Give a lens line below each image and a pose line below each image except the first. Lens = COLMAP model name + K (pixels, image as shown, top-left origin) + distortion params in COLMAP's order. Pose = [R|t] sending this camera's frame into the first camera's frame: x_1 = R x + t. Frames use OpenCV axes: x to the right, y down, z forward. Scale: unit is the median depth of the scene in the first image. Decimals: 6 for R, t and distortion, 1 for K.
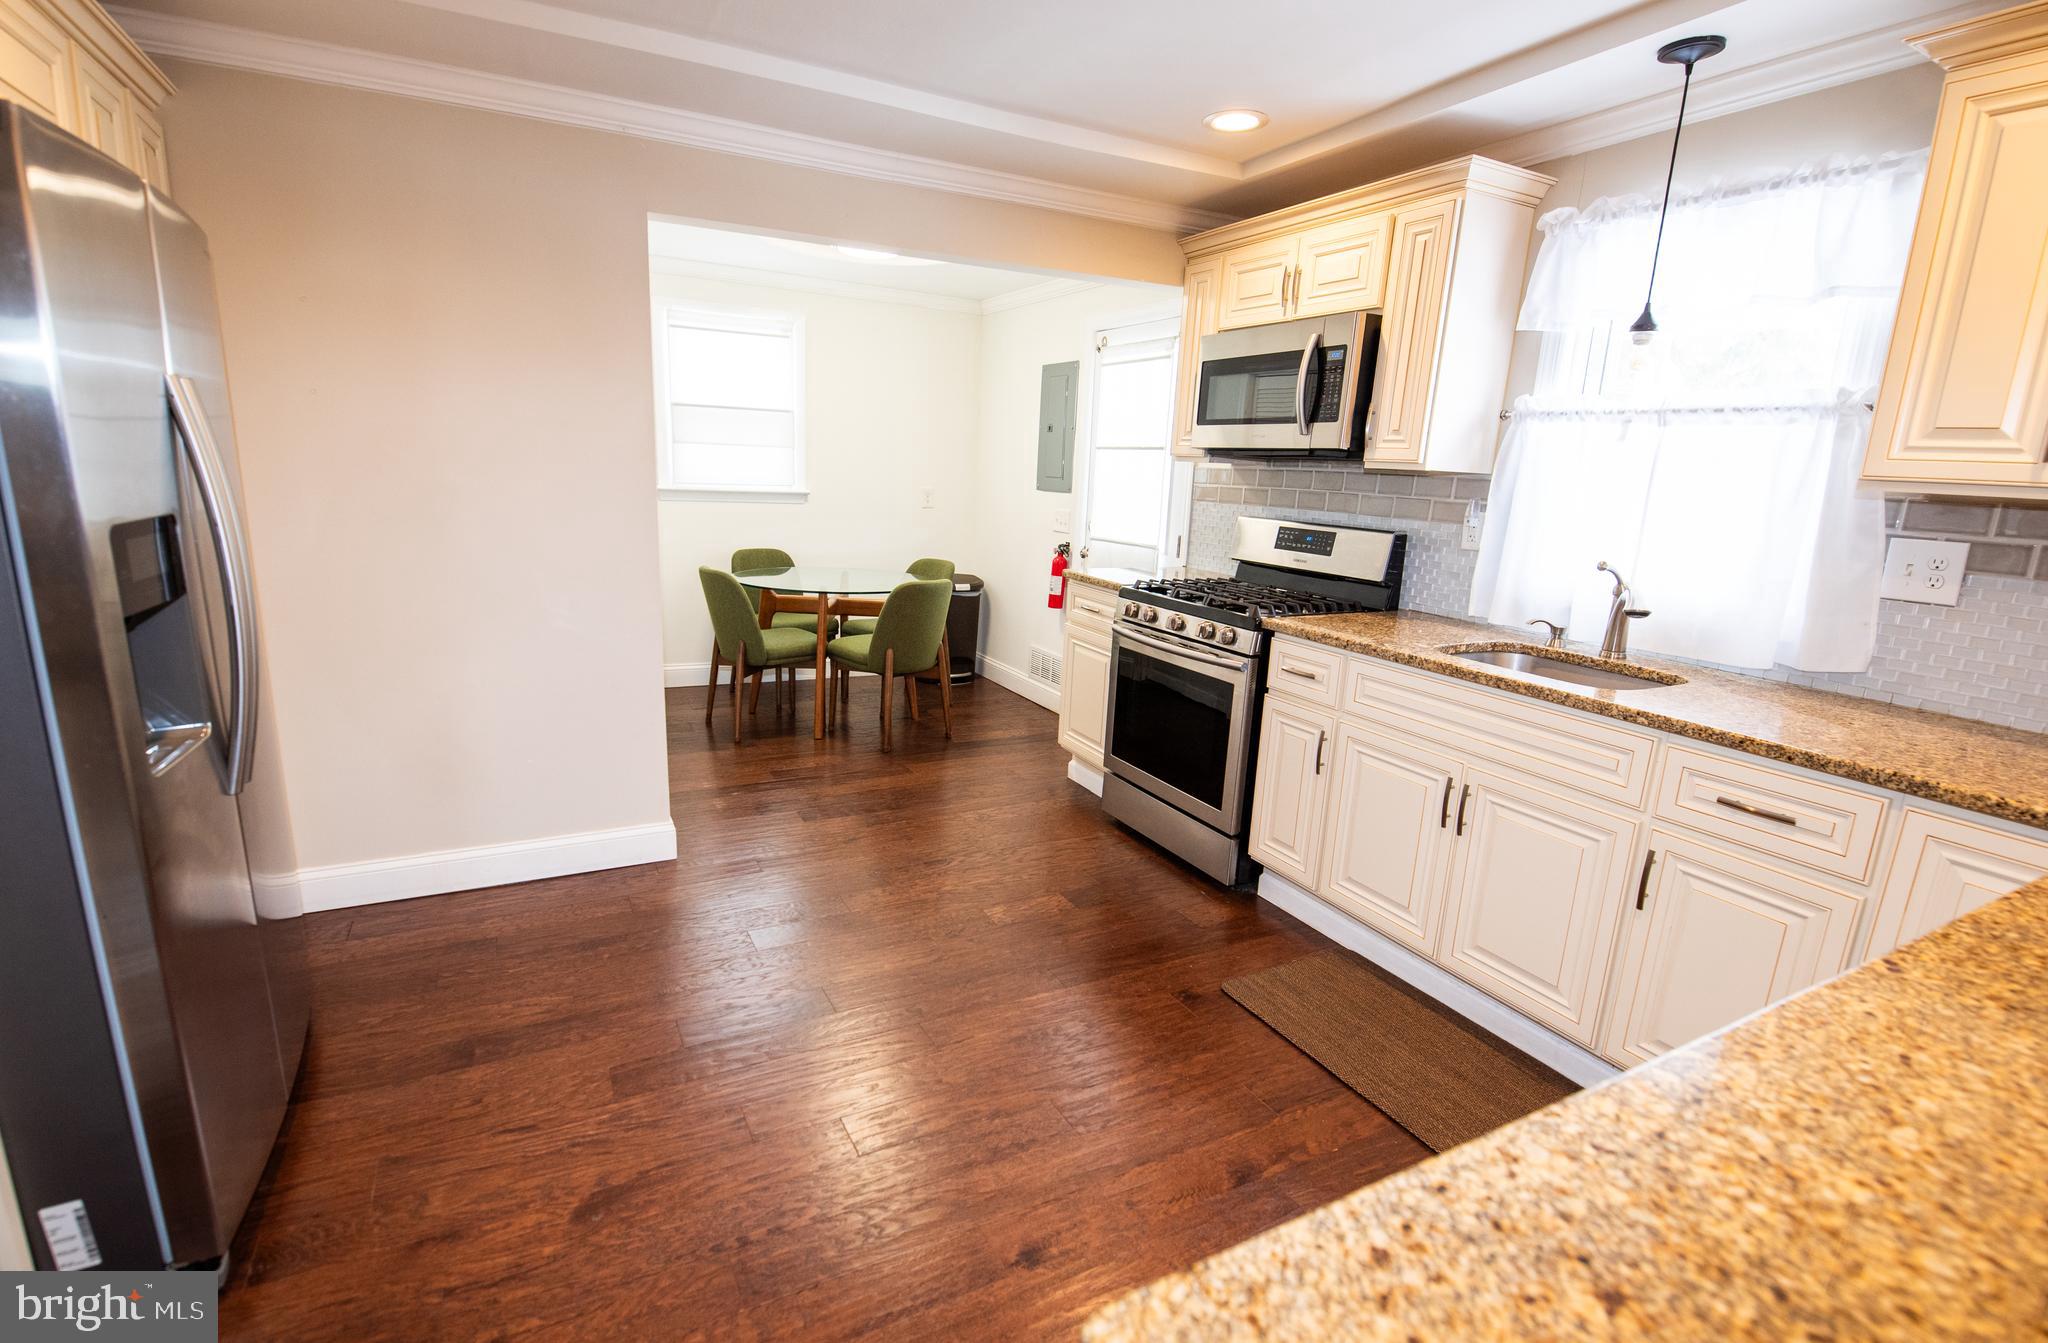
lens RADIAL K [[932.2, 0, 988.3], [0, 932.2, 671.2], [0, 0, 1]] dist [-0.014089, -0.003083]
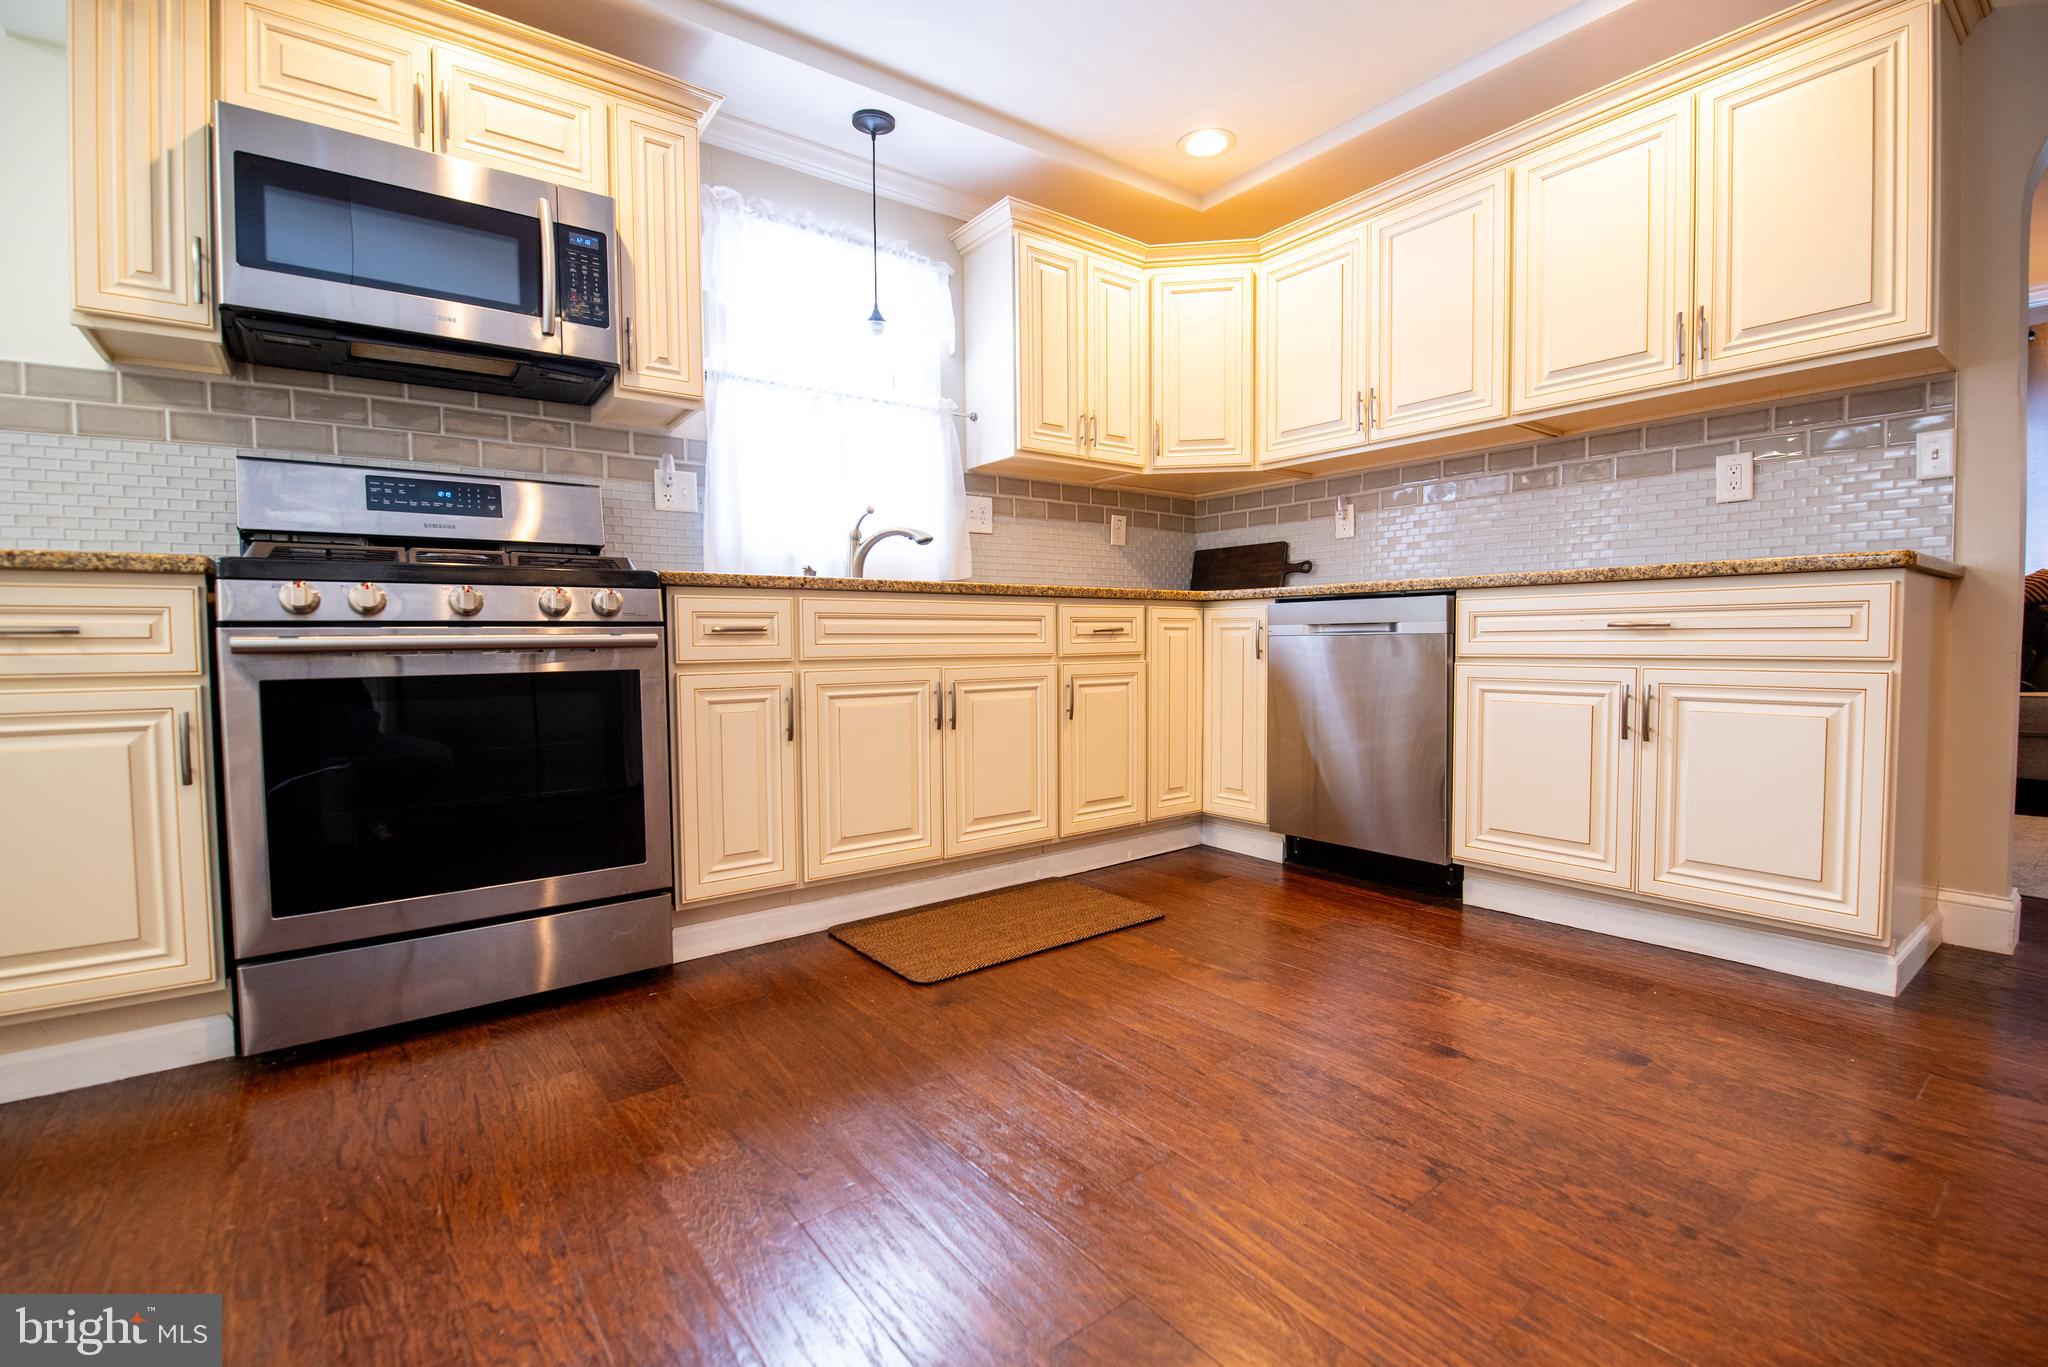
lens RADIAL K [[908.6, 0, 1033.2], [0, 908.6, 682.0], [0, 0, 1]] dist [-0.011435, -0.005814]
pose [[-0.188476, -0.080243, 0.978794, -0.467740], [0.219420, 0.968021, 0.121611, 0.006196], [-0.957252, 0.237688, -0.164842, 0.863483]]
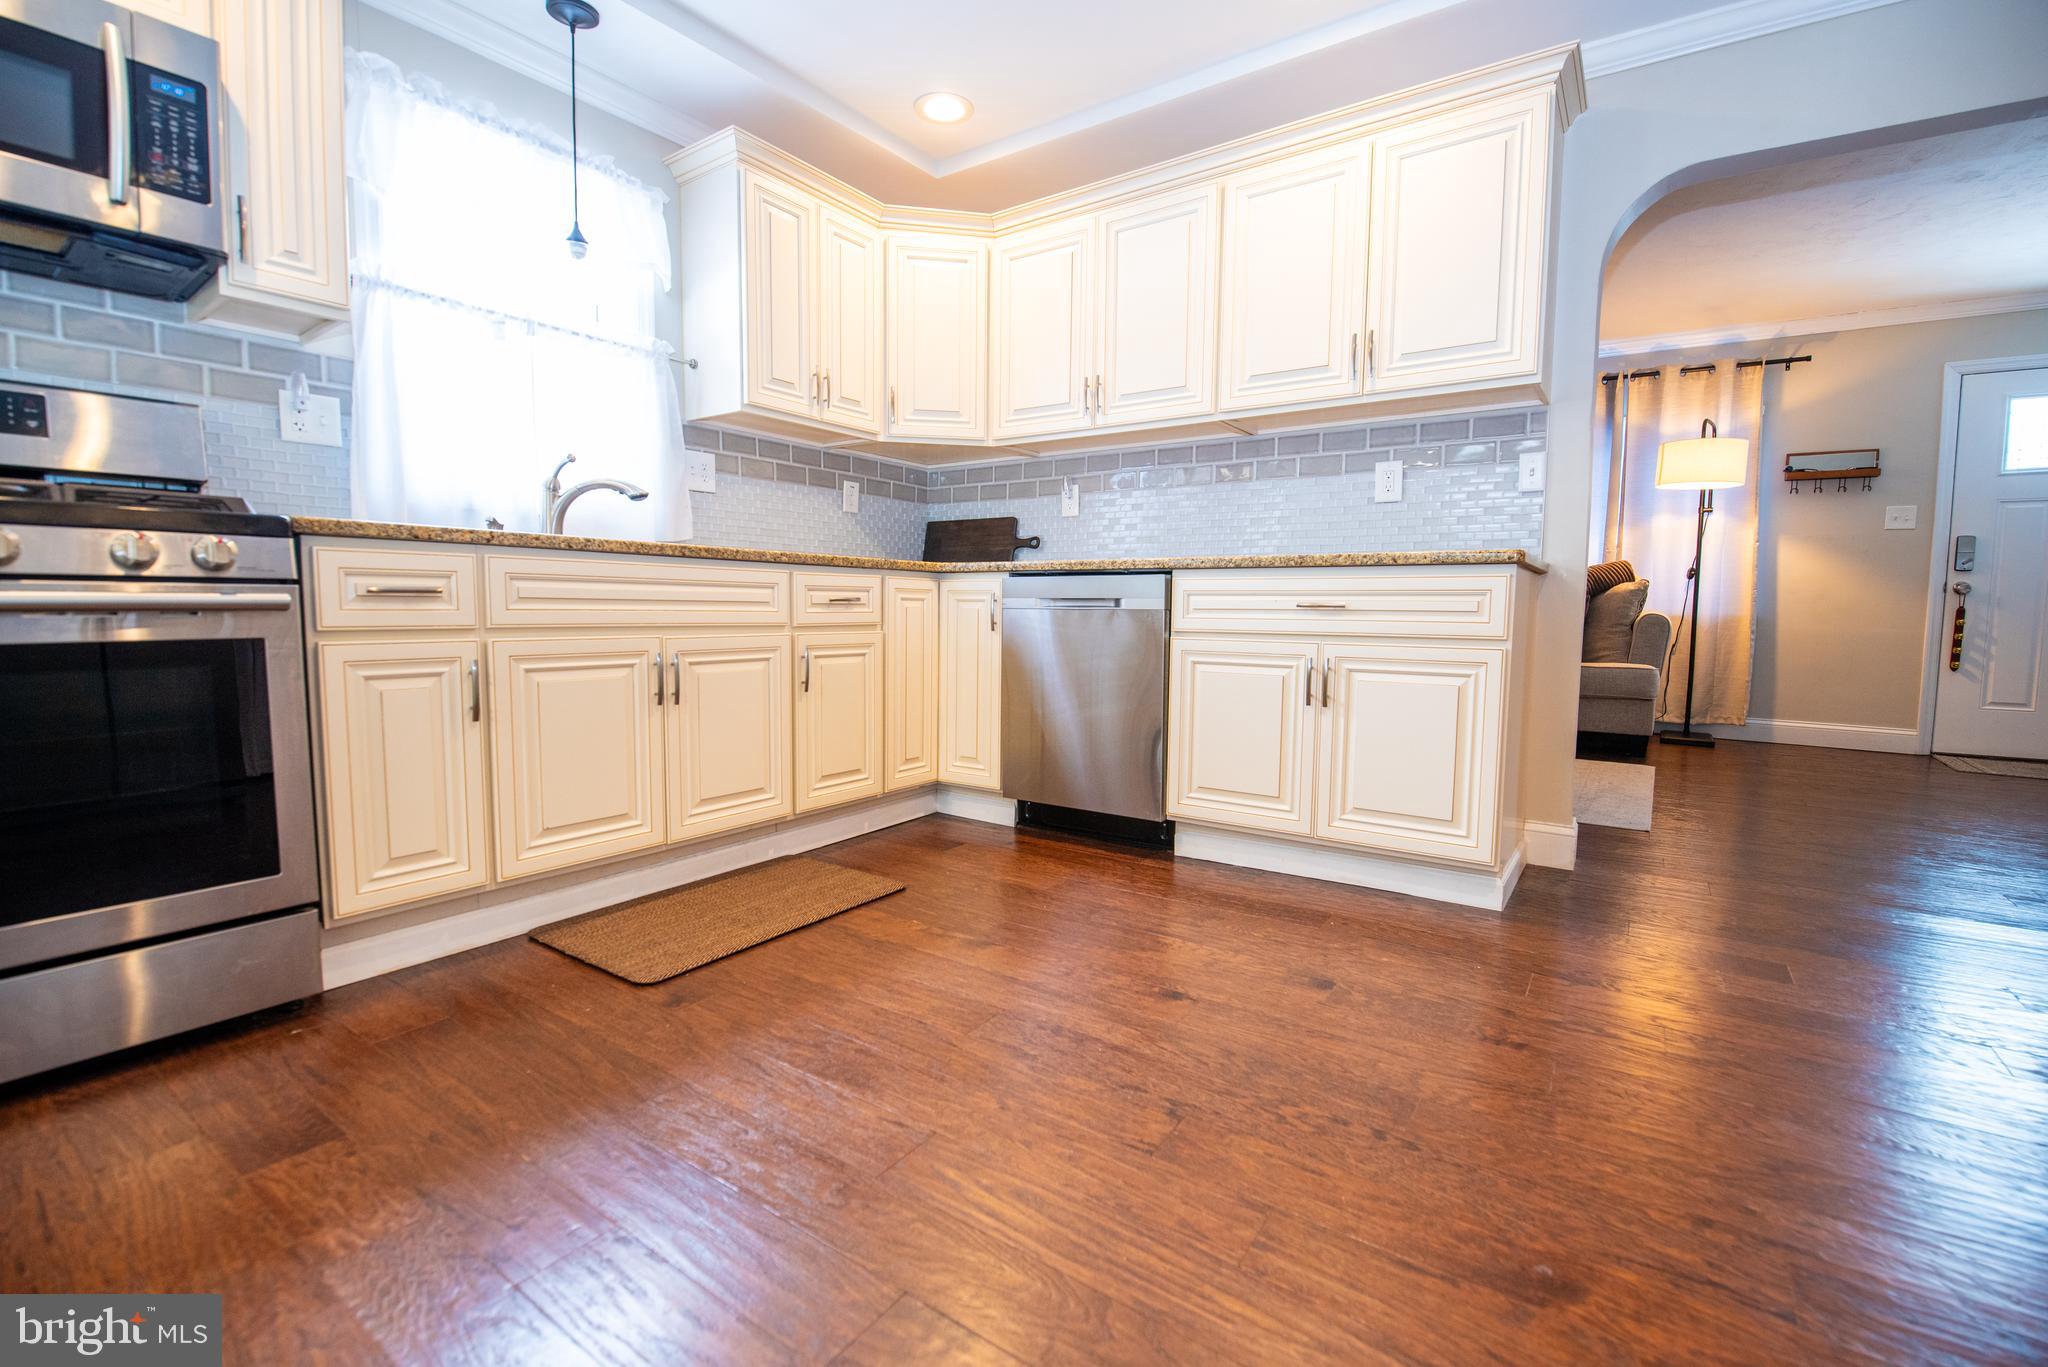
lens RADIAL K [[888.9, 0, 1040.3], [0, 888.9, 683.9], [0, 0, 1]] dist [-0.009687, -0.006874]
pose [[-0.483679, -0.115624, 0.867575, -0.437105], [0.165993, 0.961128, 0.220634, 0.002223], [-0.859361, 0.250728, -0.445685, 0.872612]]
